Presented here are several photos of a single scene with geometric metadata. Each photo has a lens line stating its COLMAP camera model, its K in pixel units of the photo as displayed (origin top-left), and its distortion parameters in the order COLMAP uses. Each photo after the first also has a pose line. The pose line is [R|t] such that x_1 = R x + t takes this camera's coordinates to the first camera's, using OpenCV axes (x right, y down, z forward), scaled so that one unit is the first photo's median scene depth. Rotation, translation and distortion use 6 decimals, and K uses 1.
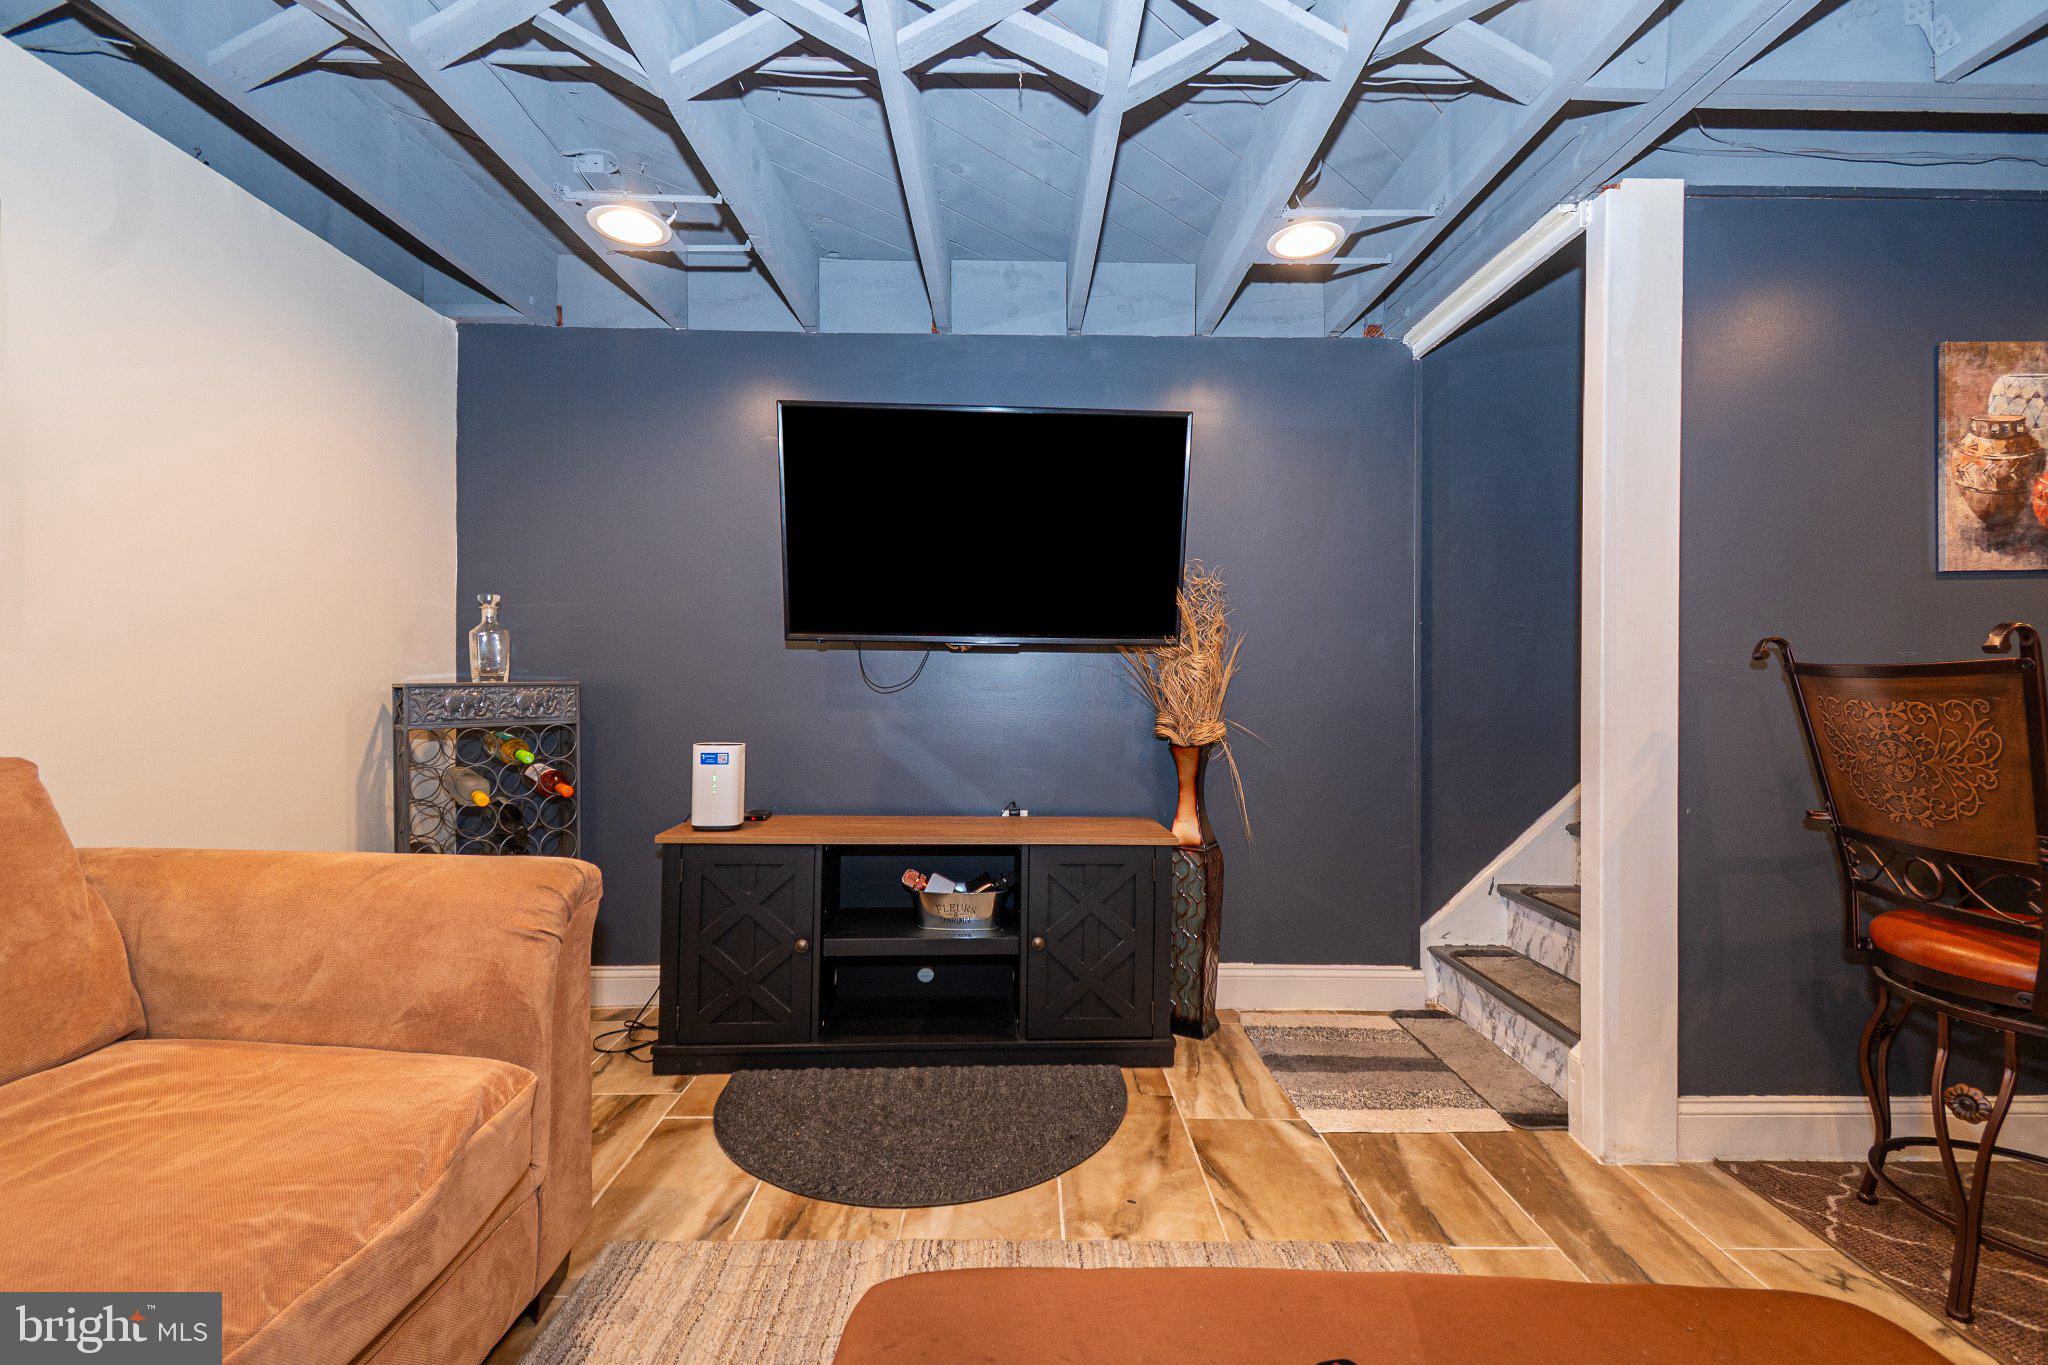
lens RADIAL K [[914.7, 0, 1022.7], [0, 914.7, 678.1], [0, 0, 1]] dist [0.009467, -0.001408]
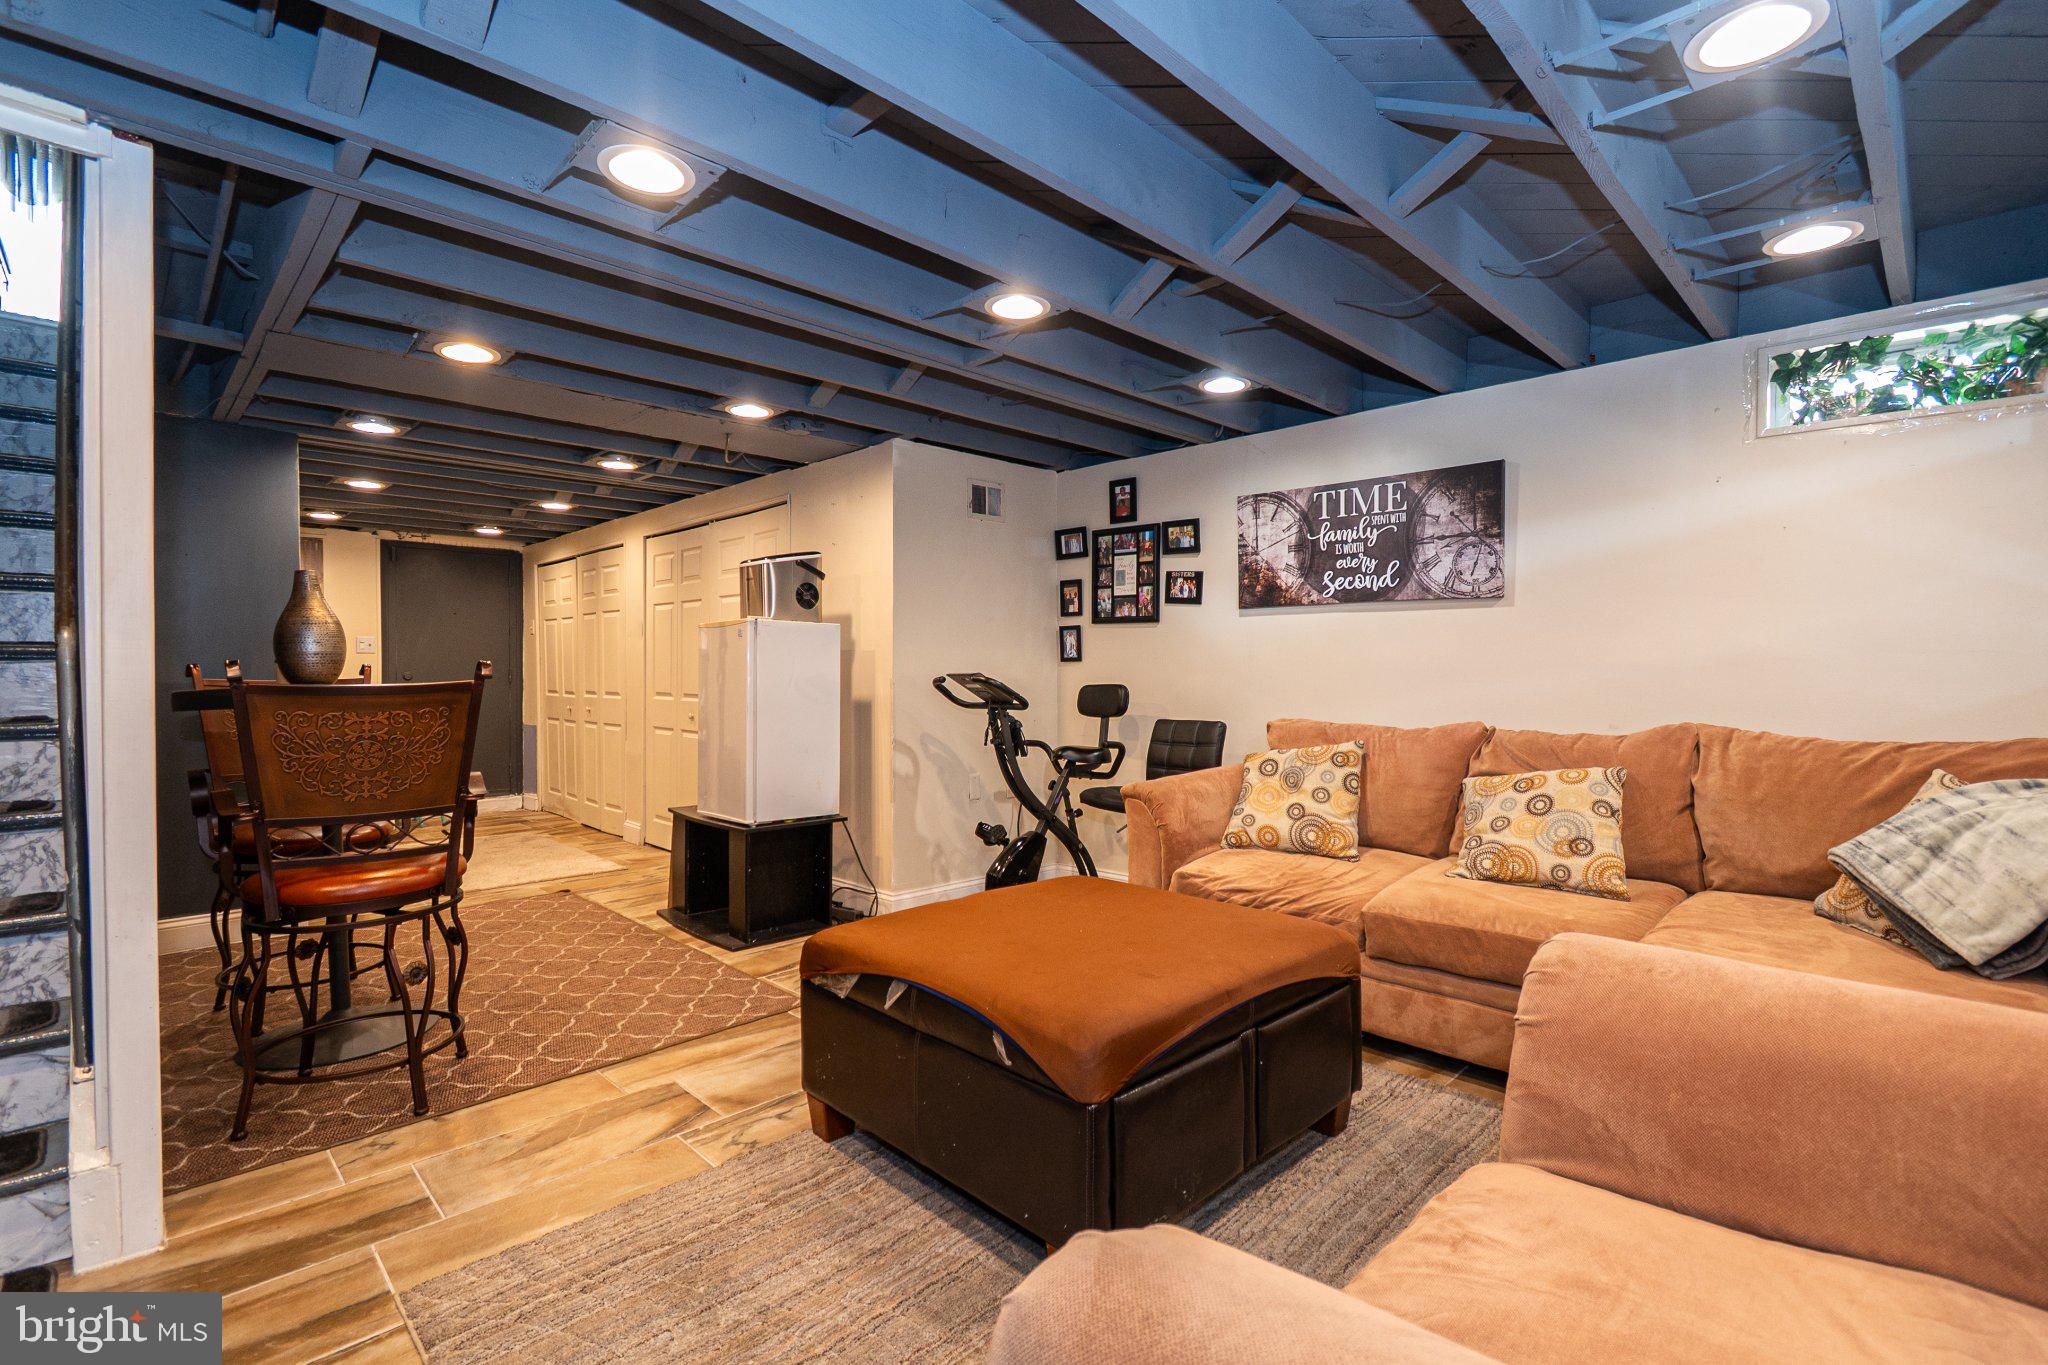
lens RADIAL K [[914.7, 0, 1026.2], [0, 914.7, 683.1], [0, 0, 1]] dist [0.009467, -0.001408]
pose [[-0.694218, -0.007380, 0.719727, -0.666244], [0.003673, 0.999898, 0.013795, -0.030788], [-0.719756, 0.012221, -0.694120, 1.152732]]
